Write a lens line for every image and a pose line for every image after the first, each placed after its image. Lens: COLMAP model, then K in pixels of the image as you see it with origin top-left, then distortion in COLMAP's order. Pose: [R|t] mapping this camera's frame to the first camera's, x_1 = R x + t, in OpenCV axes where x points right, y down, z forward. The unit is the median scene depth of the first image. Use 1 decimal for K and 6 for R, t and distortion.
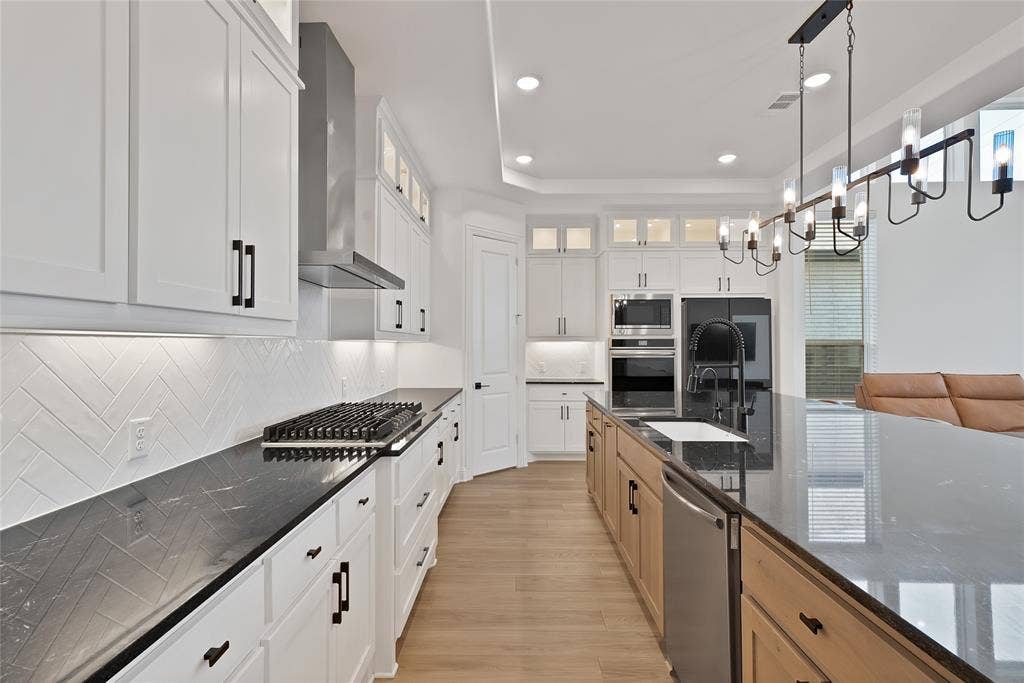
lens RADIAL K [[485.4, 0, 511.0], [0, 485.4, 338.1], [0, 0, 1]] dist [0.013187, -0.000316]
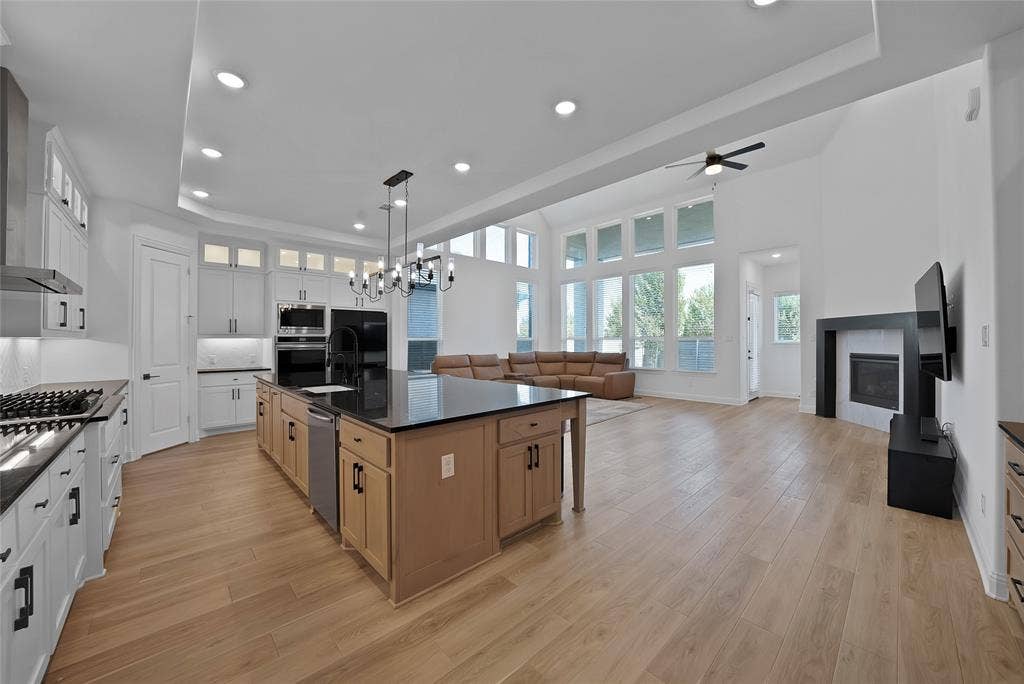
lens RADIAL K [[369.1, 0, 506.6], [0, 369.1, 337.0], [0, 0, 1]] dist [-0.023502, 0.000667]
pose [[0.723243, 0.004111, 0.690581, -0.039677], [-0.007287, 0.999972, 0.001678, -0.003421], [-0.690555, -0.006246, 0.723253, -0.197823]]
